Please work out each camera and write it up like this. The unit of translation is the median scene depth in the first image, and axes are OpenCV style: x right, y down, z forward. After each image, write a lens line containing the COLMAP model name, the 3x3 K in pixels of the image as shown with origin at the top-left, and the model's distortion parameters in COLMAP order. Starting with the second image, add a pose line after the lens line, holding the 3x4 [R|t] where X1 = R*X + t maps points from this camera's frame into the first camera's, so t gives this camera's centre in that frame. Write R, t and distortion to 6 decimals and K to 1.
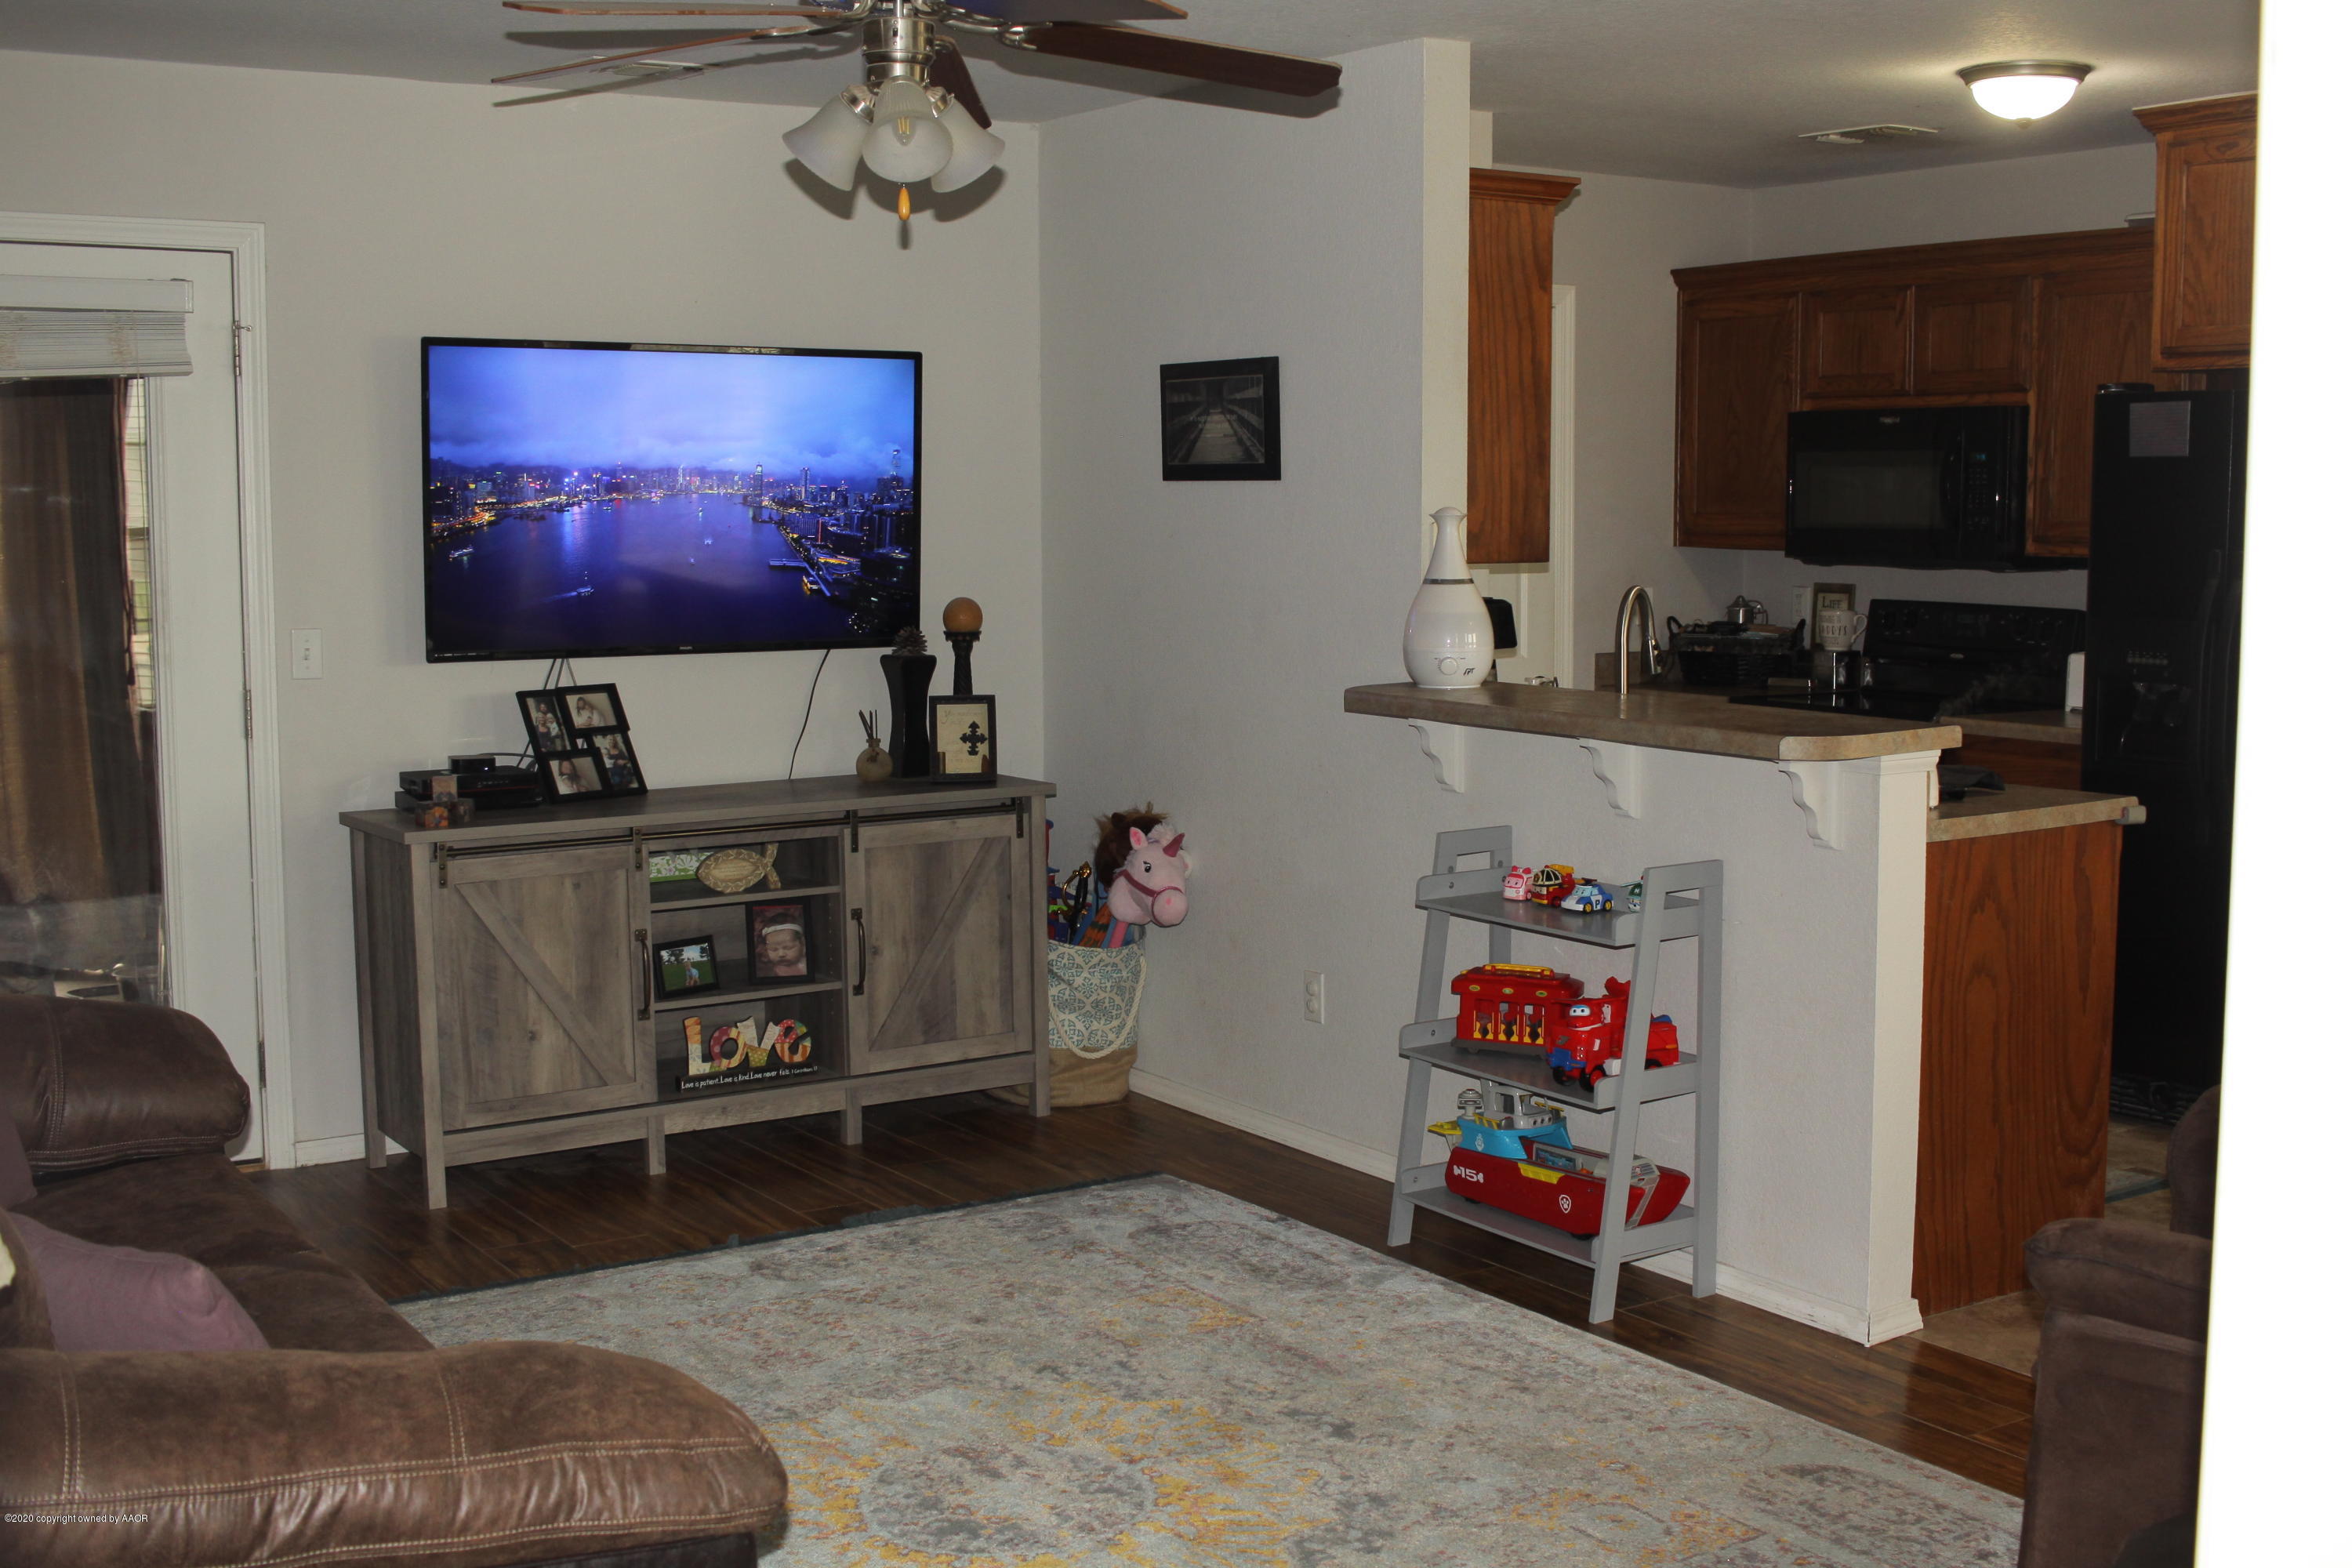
lens RADIAL K [[2564.0, 0, 1166.6], [0, 2564.0, 796.3], [0, 0, 1]] dist [-0.087450, 0.000000]
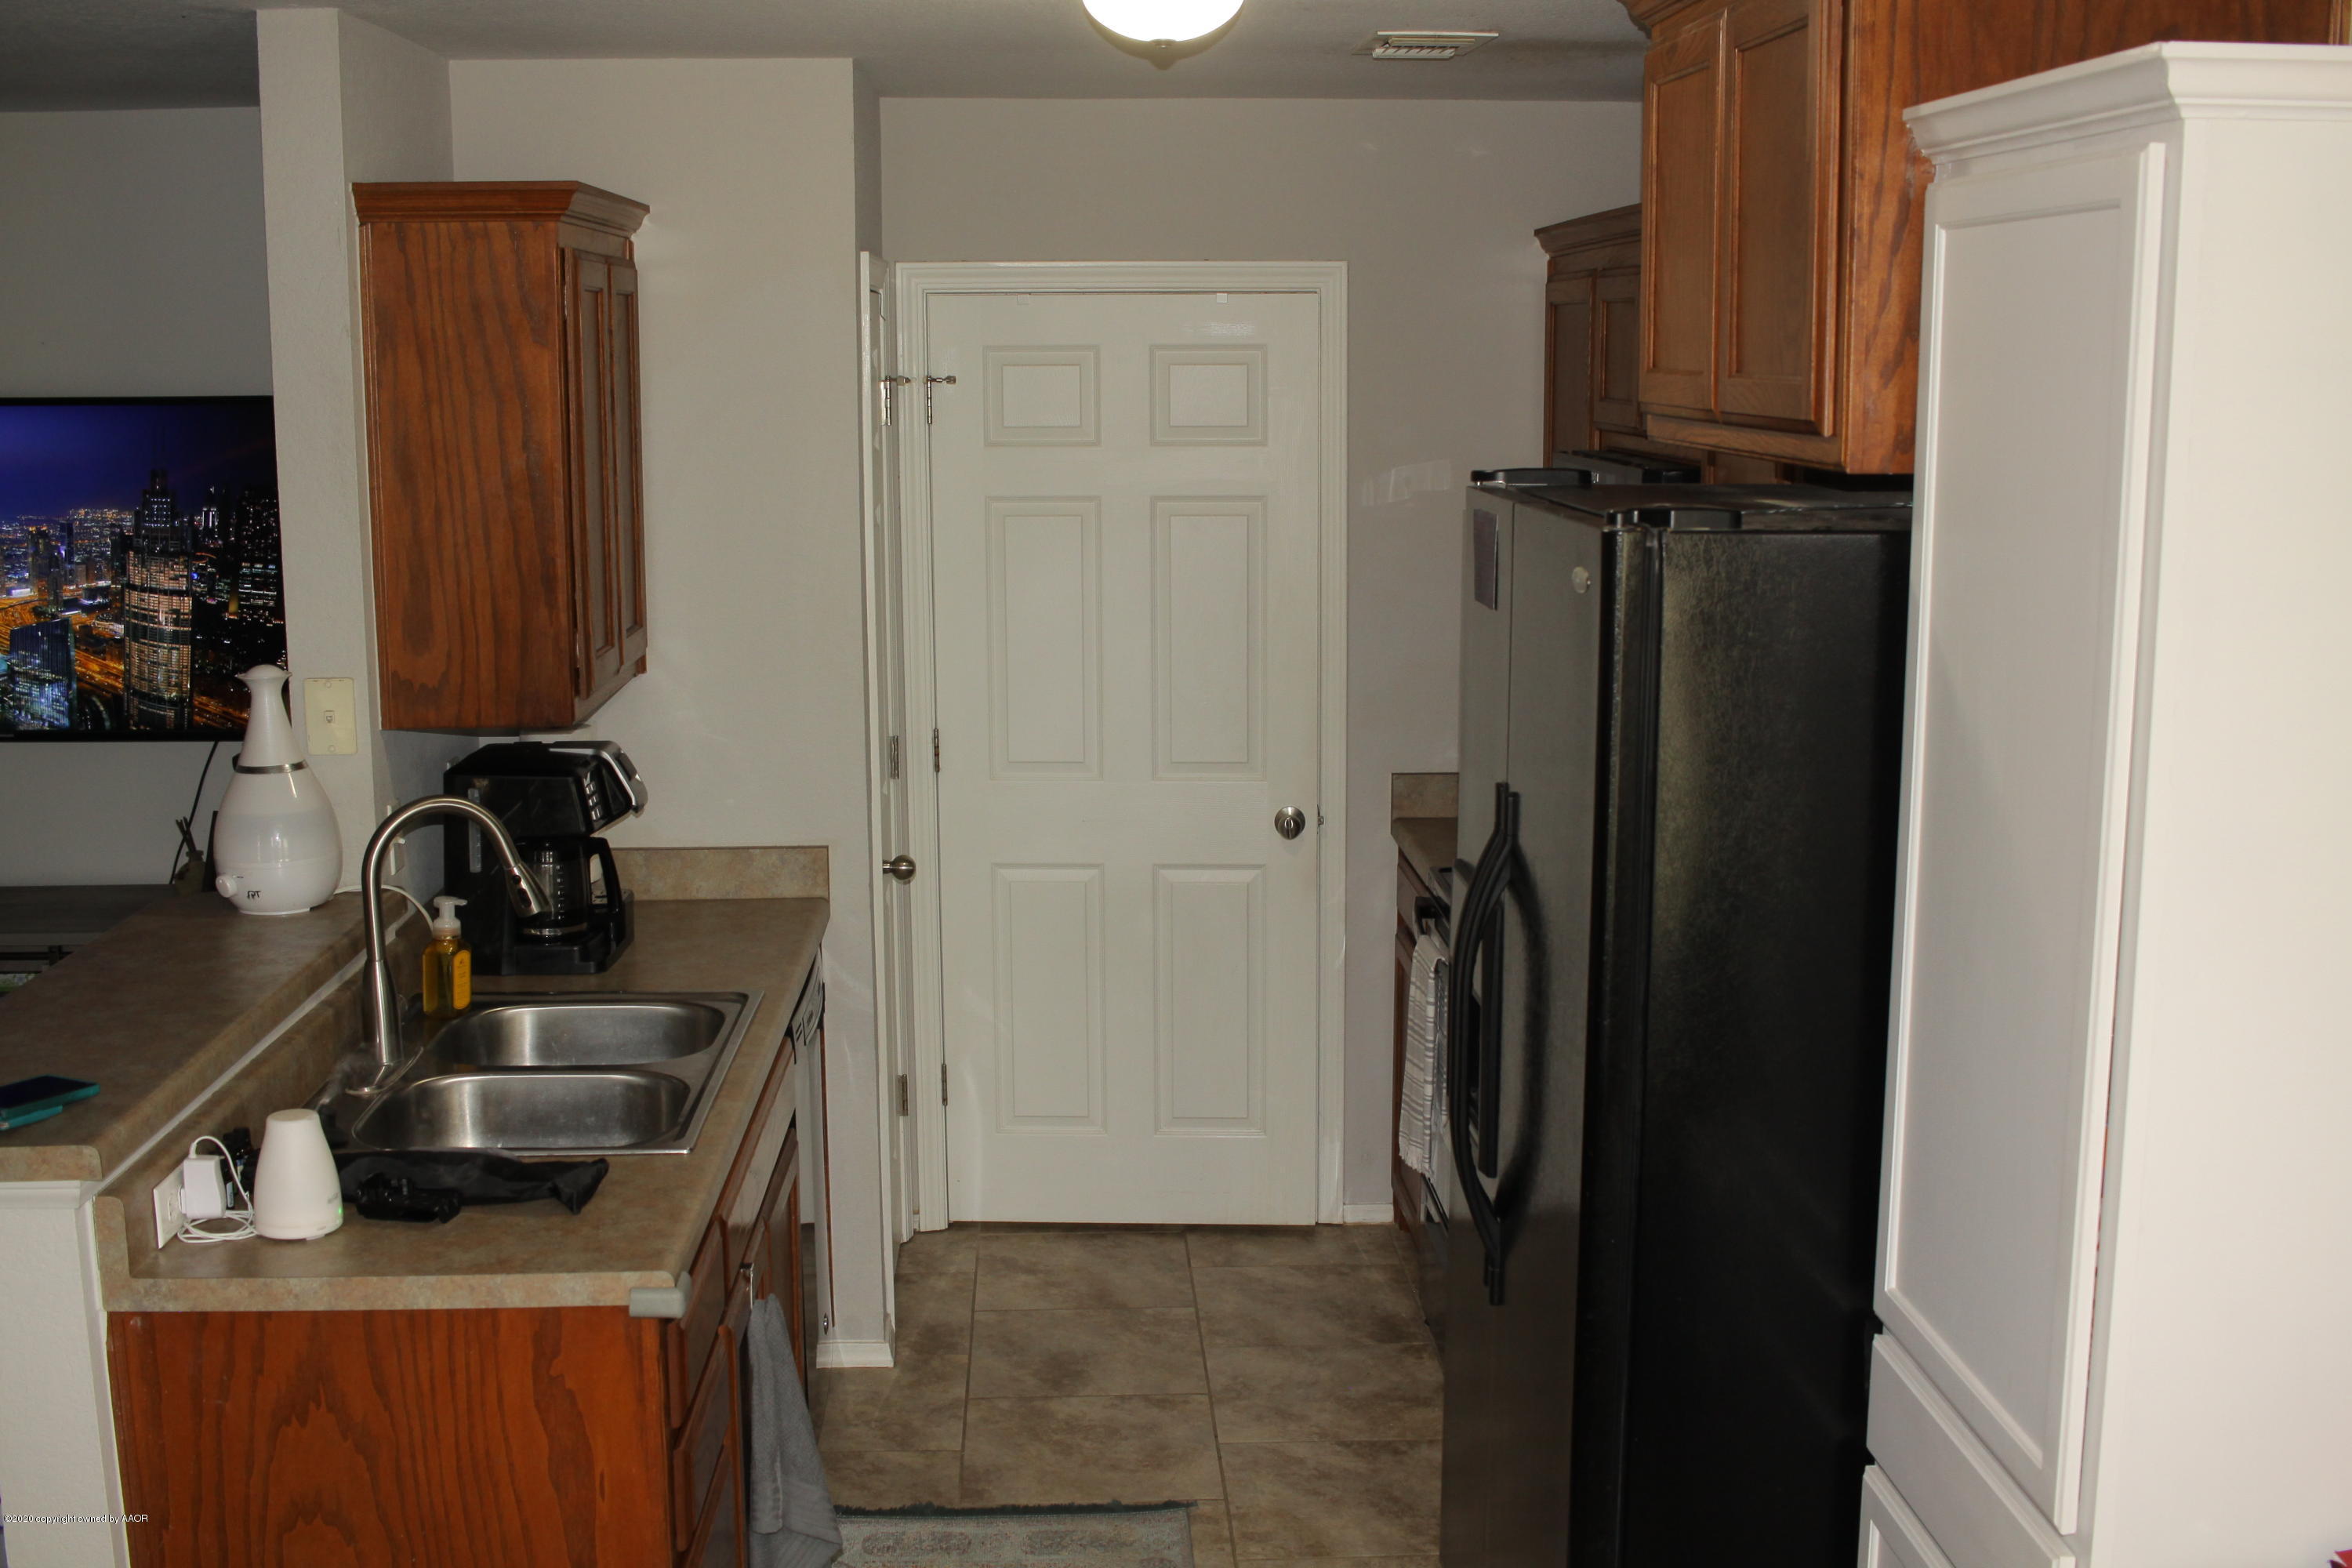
lens RADIAL K [[2564.0, 0, 1151.9], [0, 2564.0, 809.4], [0, 0, 1]] dist [-0.087450, 0.000000]
pose [[0.853643, 0.087013, -0.513540, 0.681271], [-0.056562, 0.995603, 0.074672, -0.136576], [0.517779, -0.034697, 0.854810, 0.500096]]
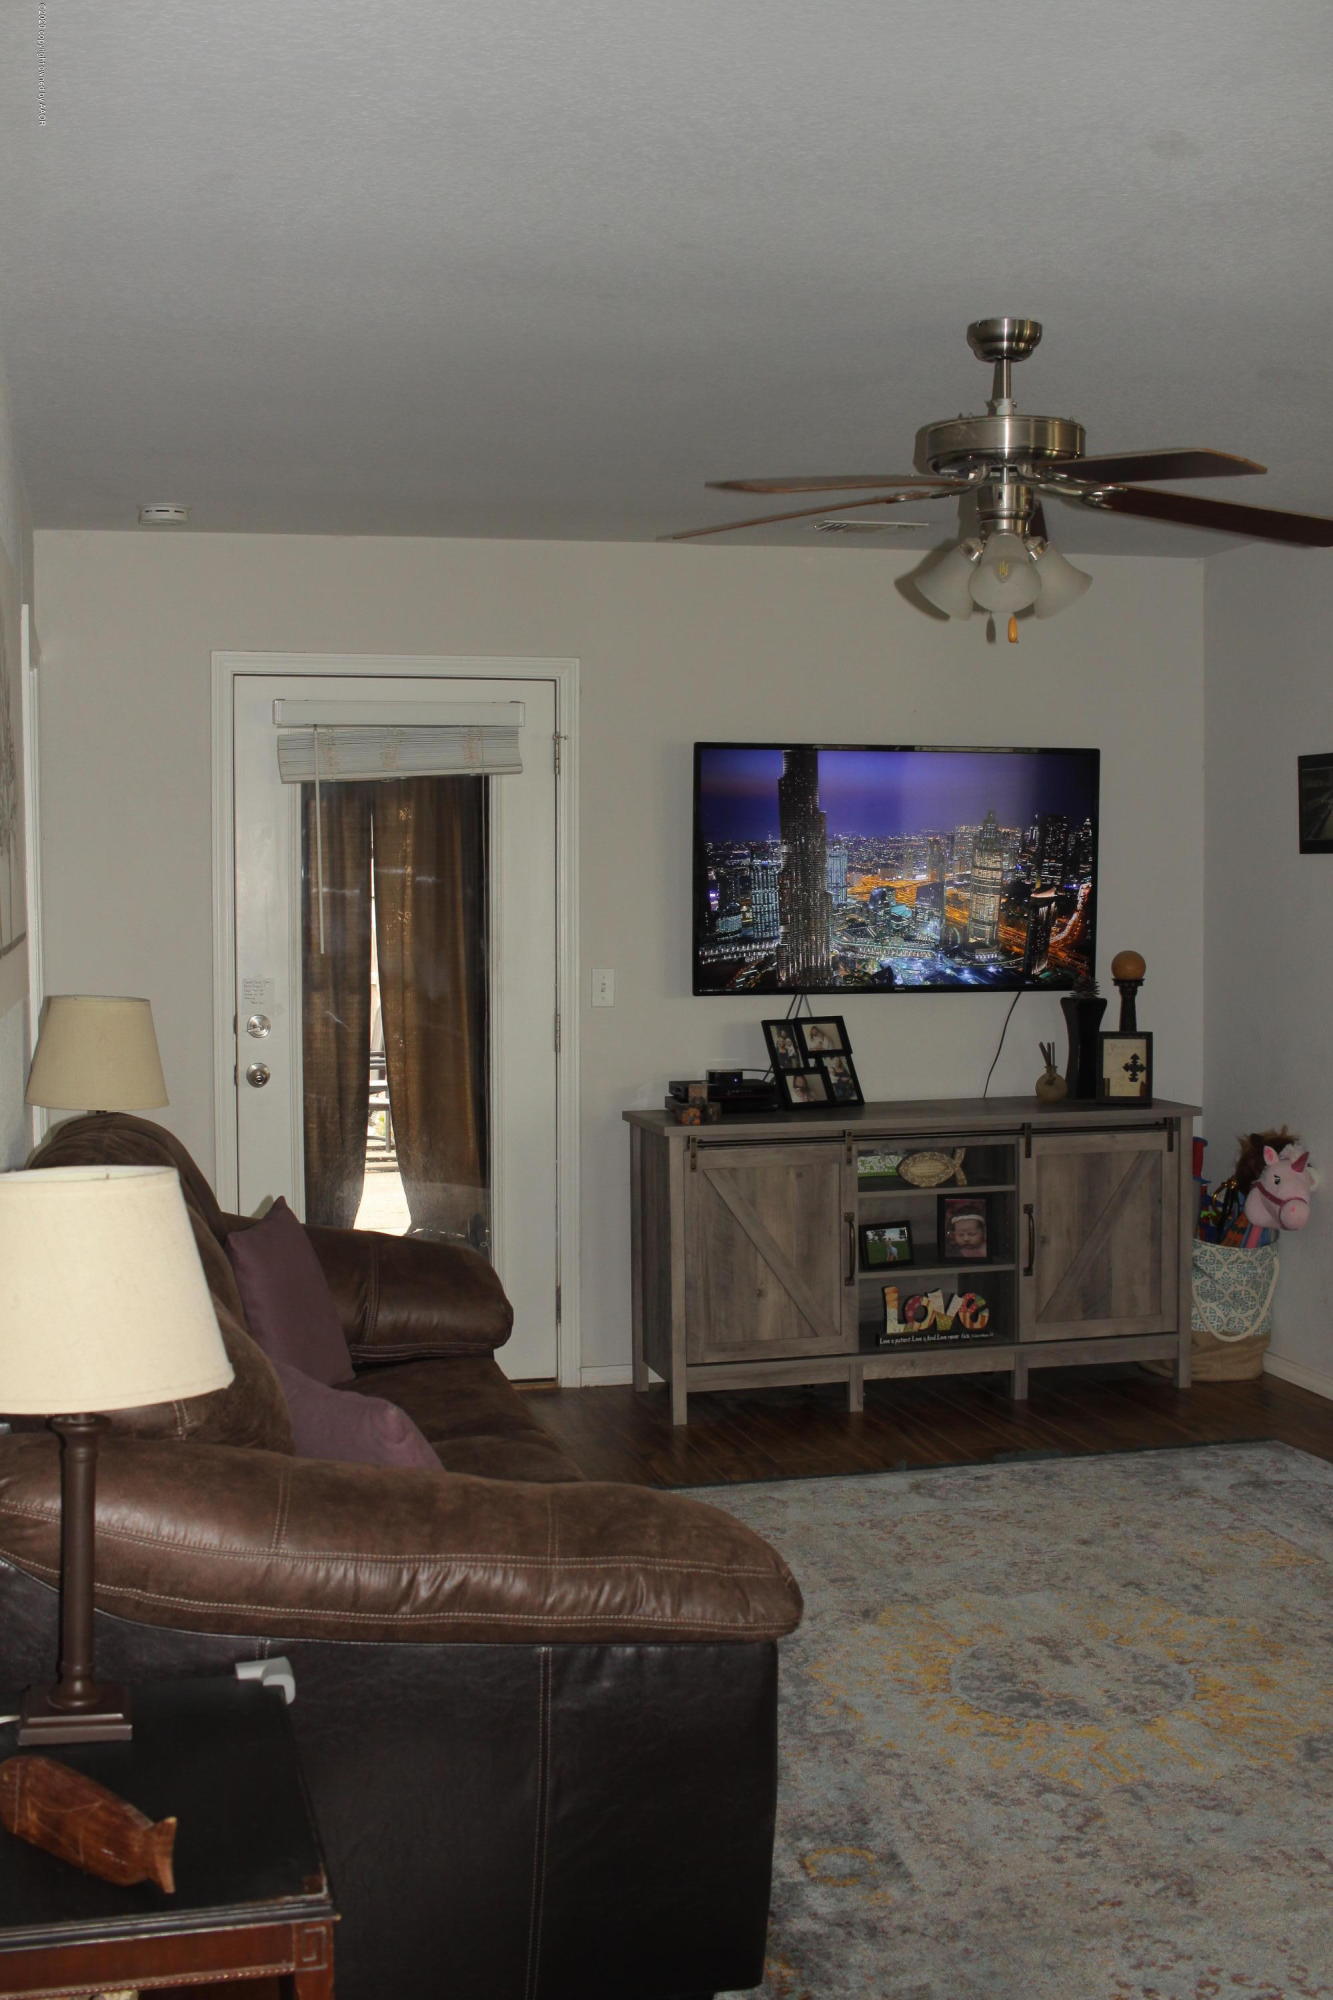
lens RADIAL K [[2180.3, 0, 661.7], [0, 2180.3, 1000.6], [0, 0, 1]] dist [-0.087450, 0.000000]
pose [[0.942549, 0.014768, -0.333741, 0.062398], [-0.034499, 0.997984, -0.053272, 0.009014], [0.332282, 0.061726, 0.941158, -0.036535]]
